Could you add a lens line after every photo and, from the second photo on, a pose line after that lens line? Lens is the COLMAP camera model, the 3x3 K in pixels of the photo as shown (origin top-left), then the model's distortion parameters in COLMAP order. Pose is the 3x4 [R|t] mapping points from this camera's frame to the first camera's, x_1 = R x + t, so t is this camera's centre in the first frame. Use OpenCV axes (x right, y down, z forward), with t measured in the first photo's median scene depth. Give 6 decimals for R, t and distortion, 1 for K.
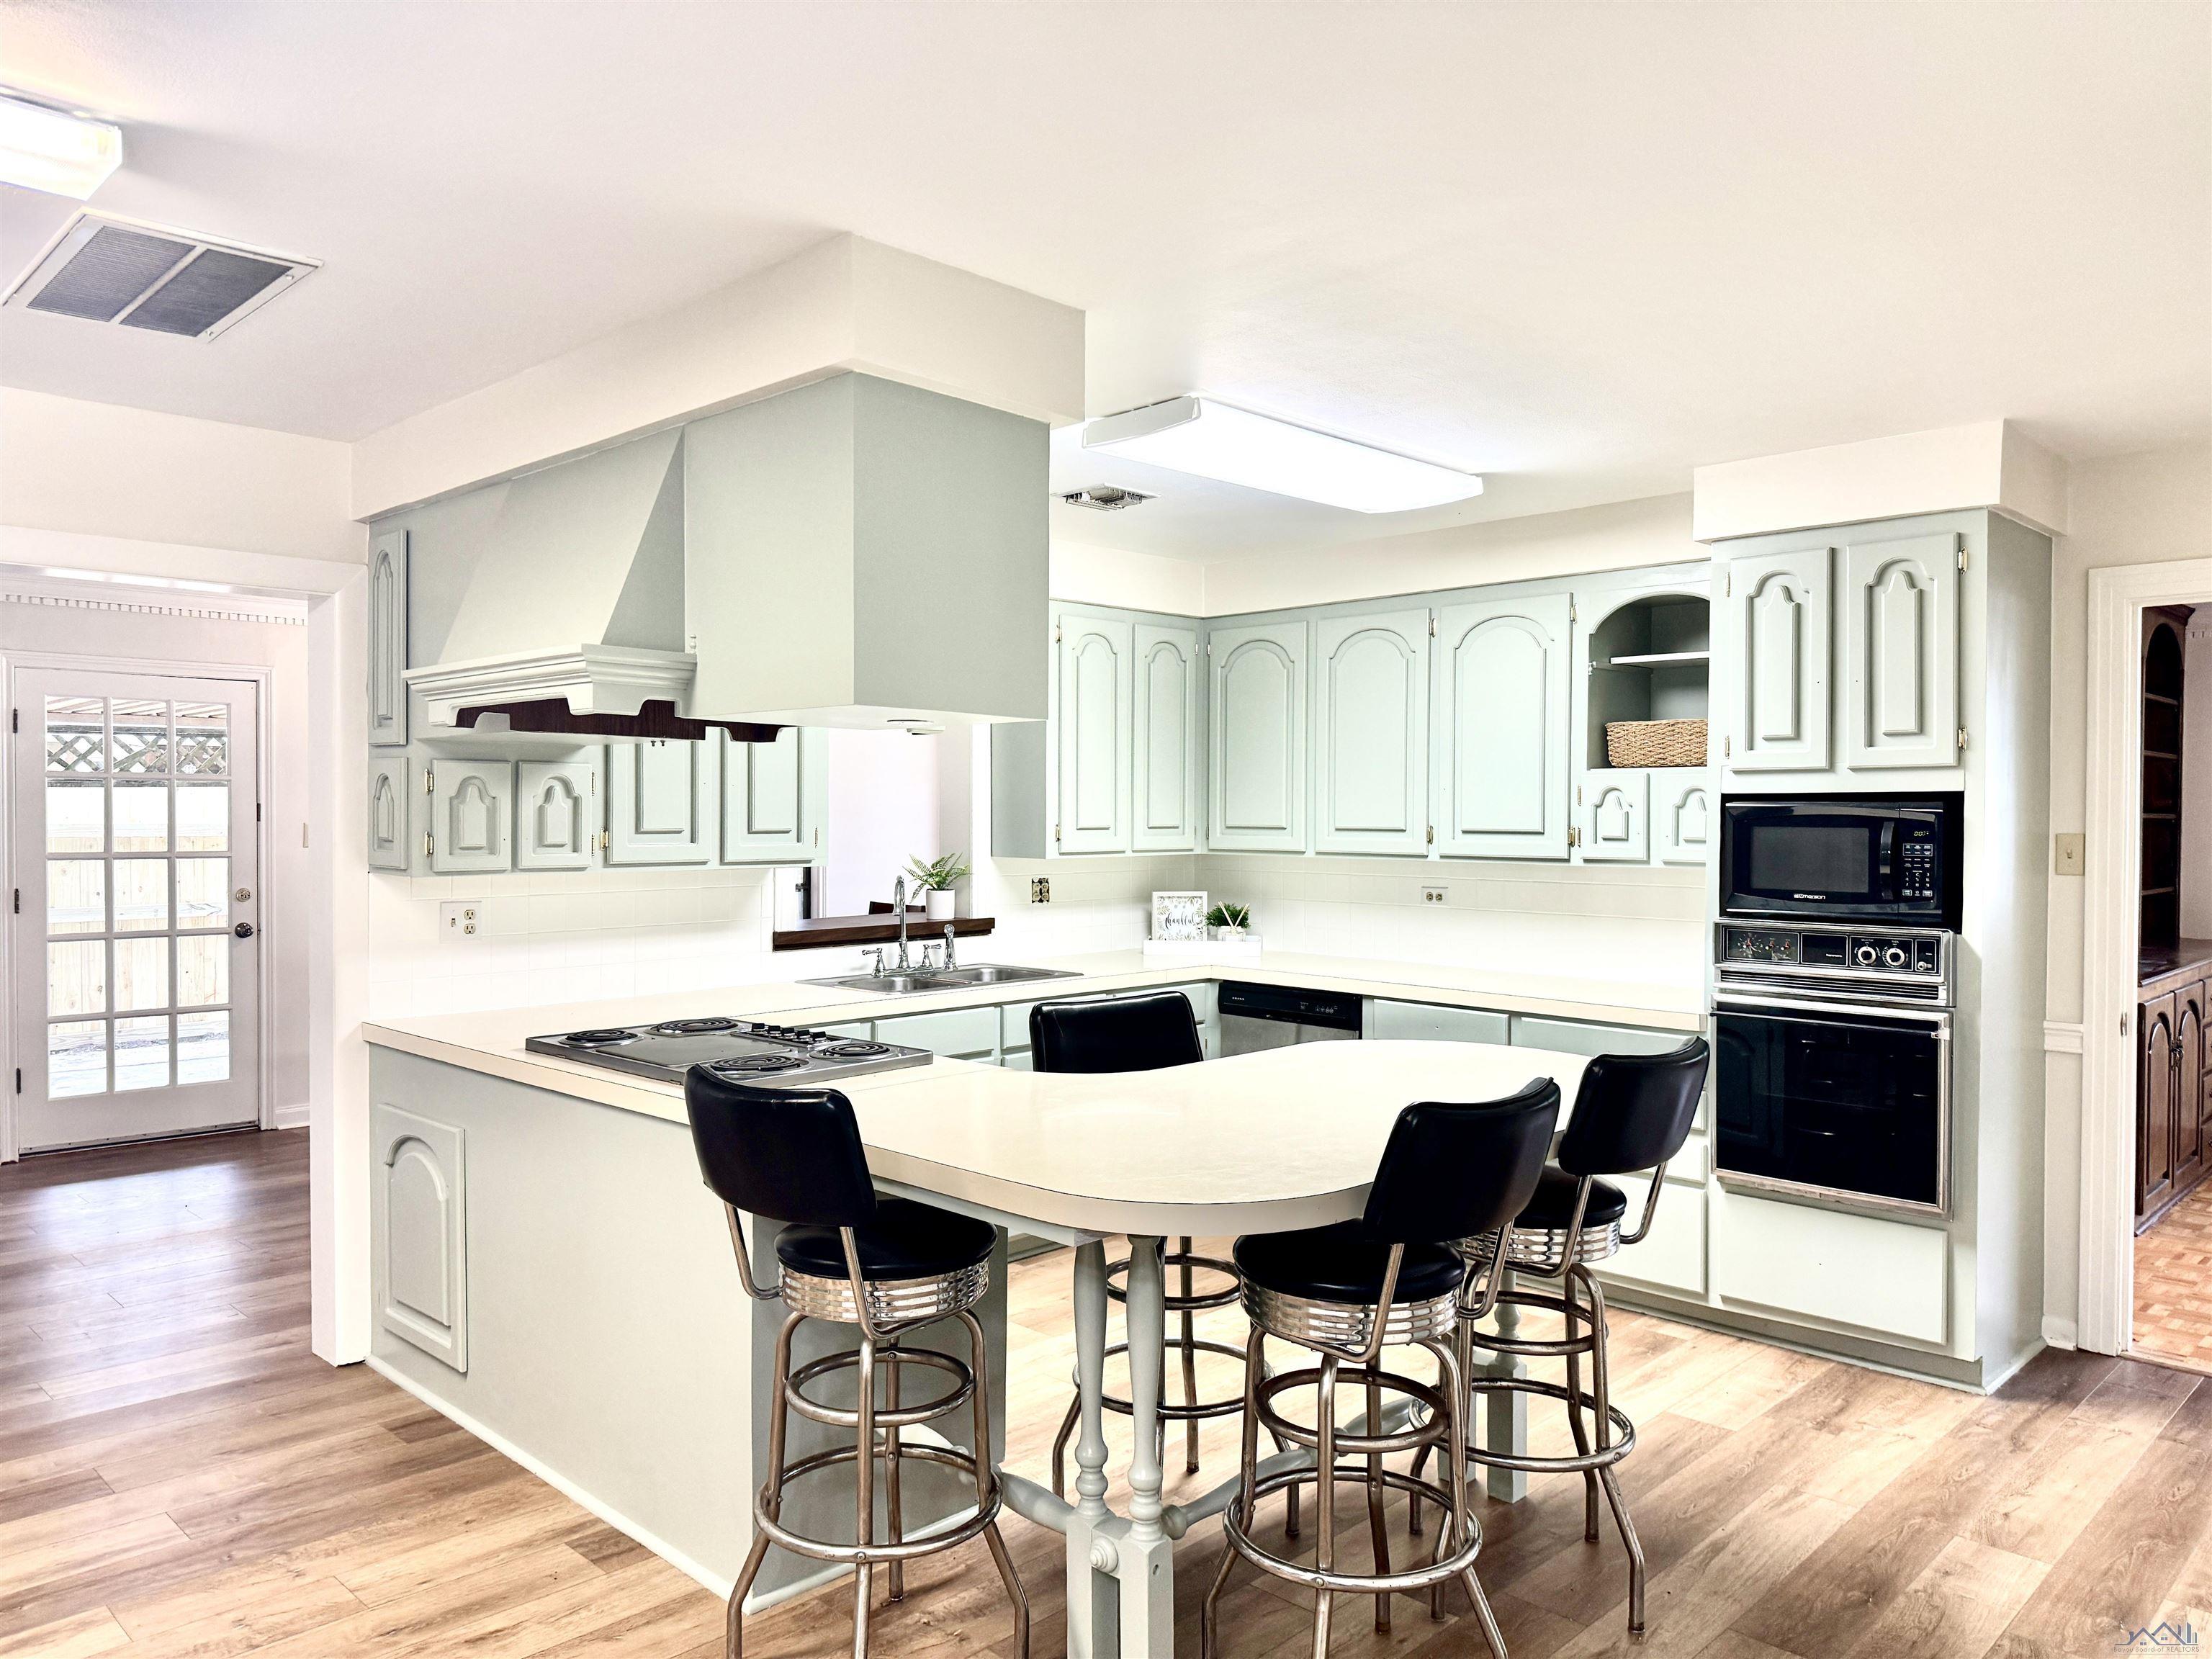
lens RADIAL K [[1565.3, 0, 1095.0], [0, 1565.3, 827.8], [0, 0, 1]] dist [0.033049, -0.059010]
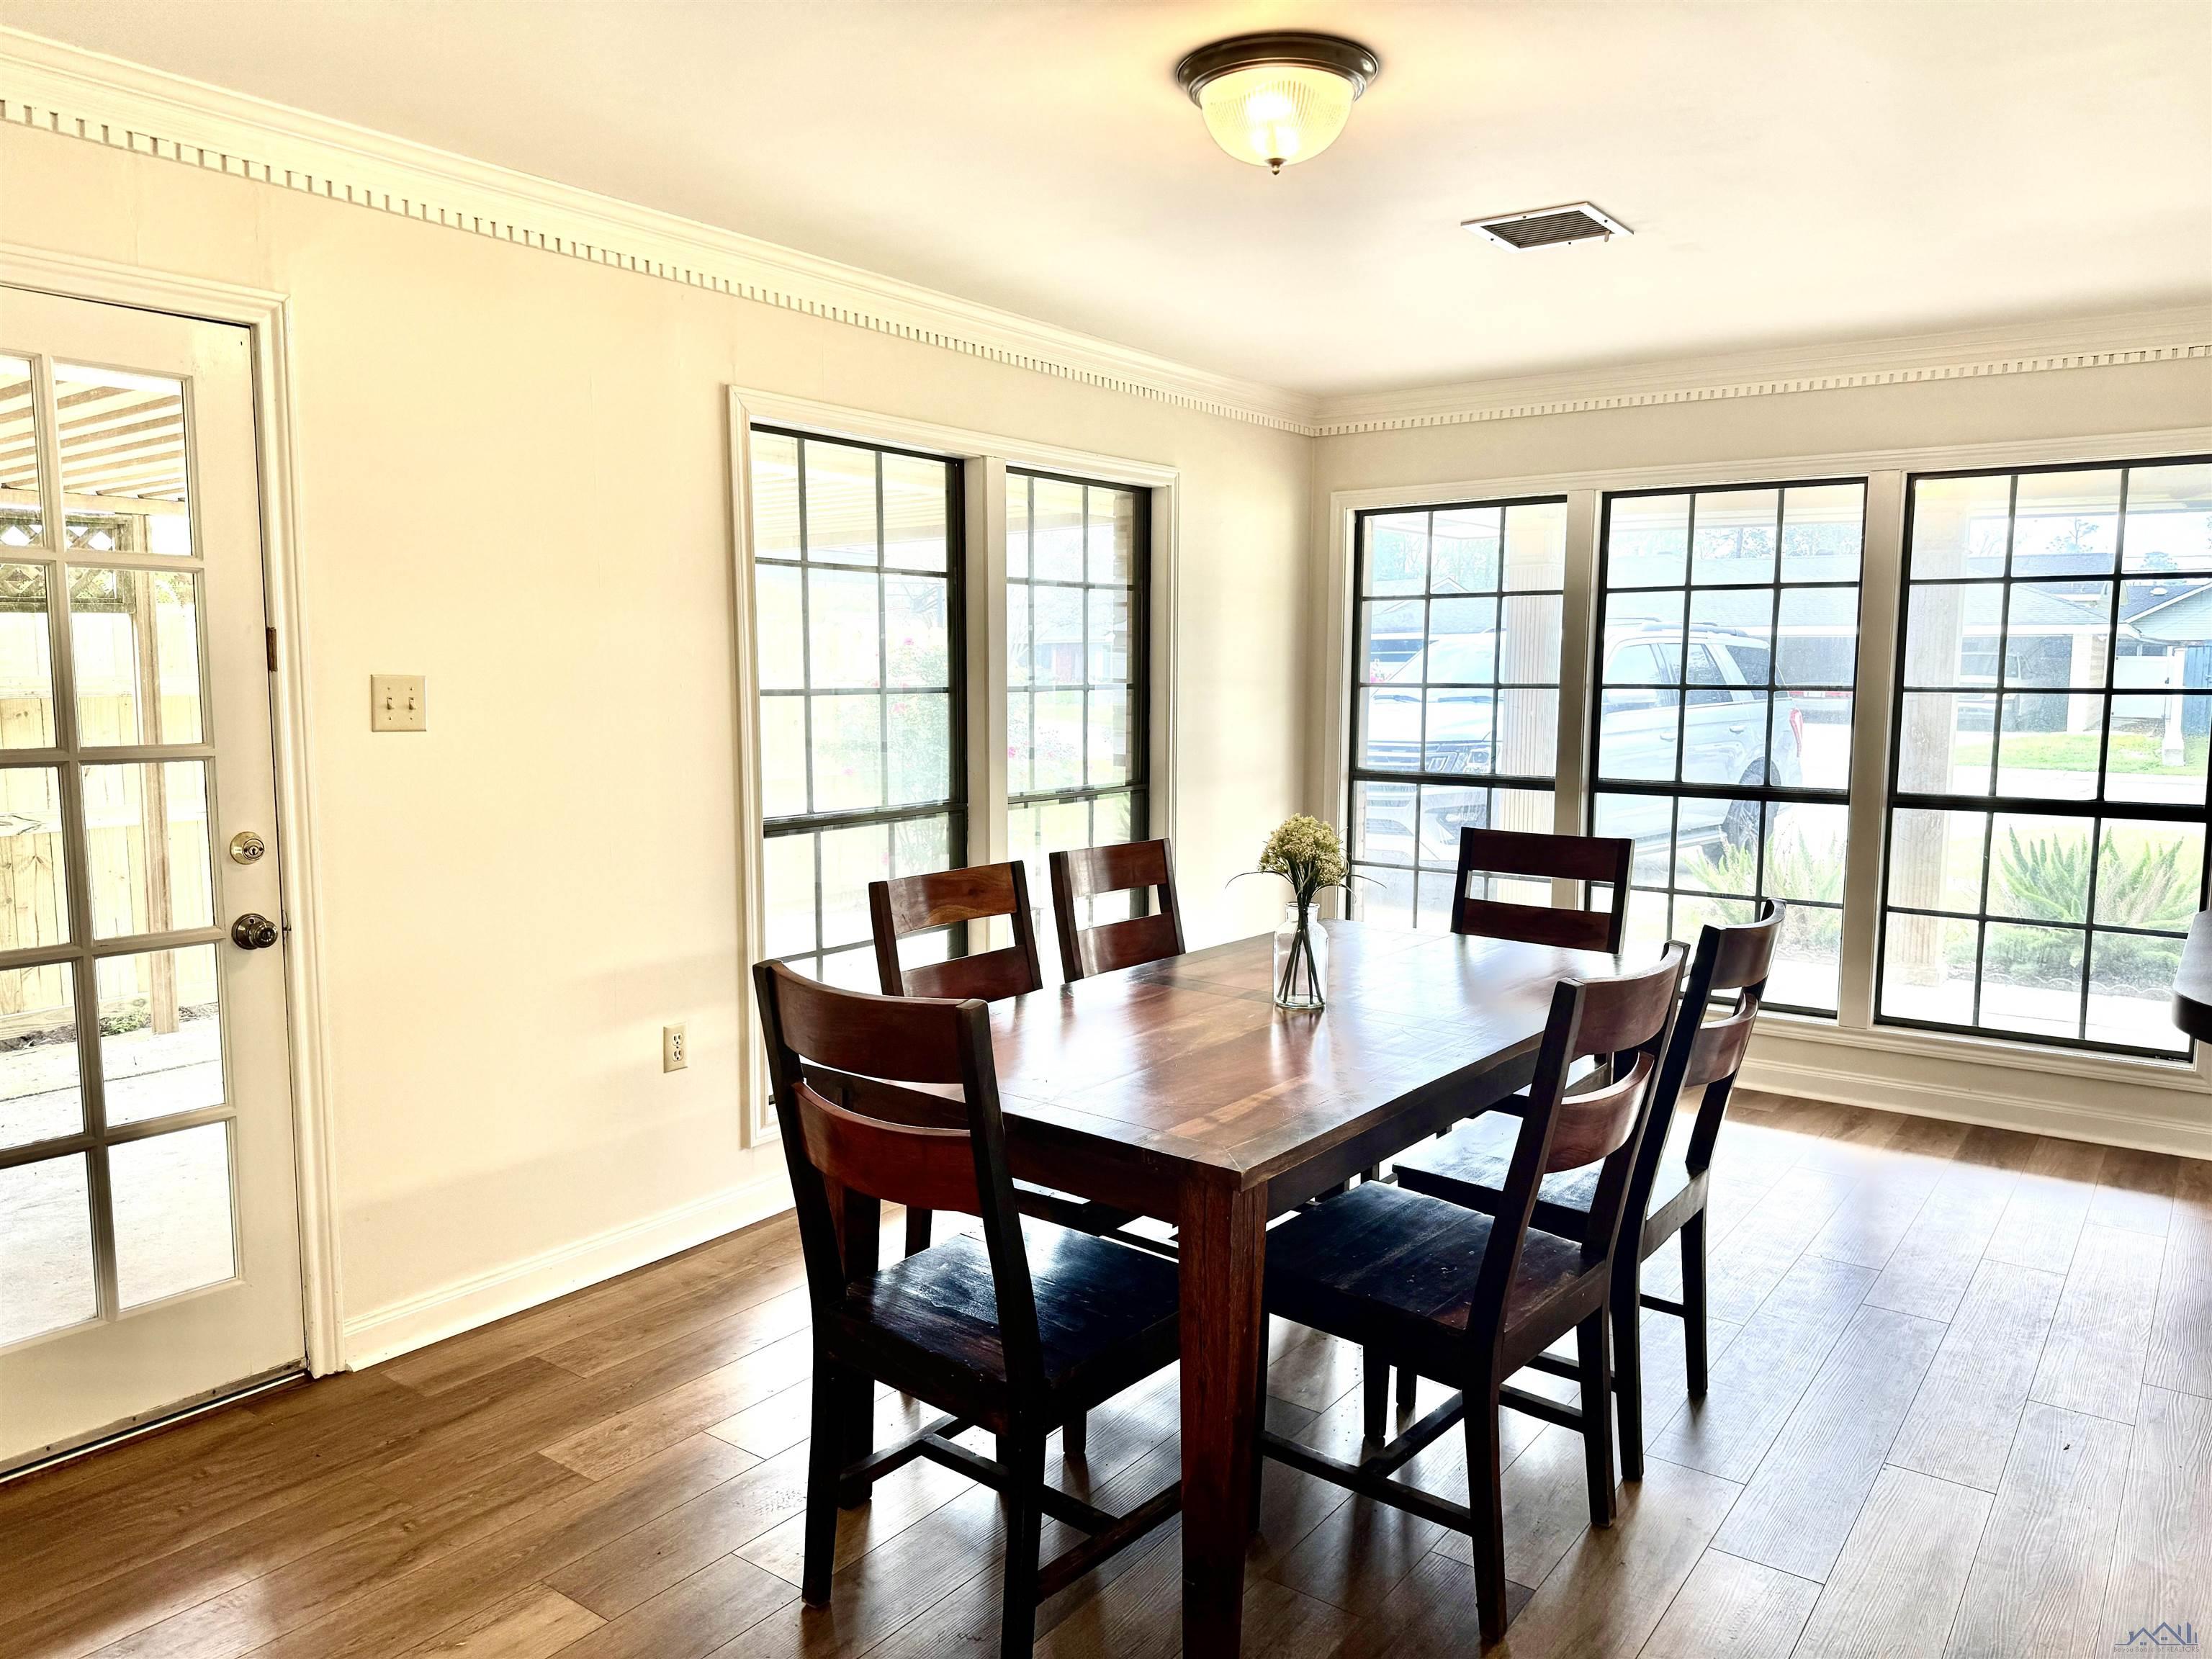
lens RADIAL K [[1565.3, 0, 1117.5], [0, 1565.3, 831.3], [0, 0, 1]] dist [0.033049, -0.059010]
pose [[0.984435, -0.029287, 0.173290, -0.384734], [0.014733, 0.996299, 0.084686, 0.006217], [-0.175128, -0.080815, 0.981223, 0.547787]]
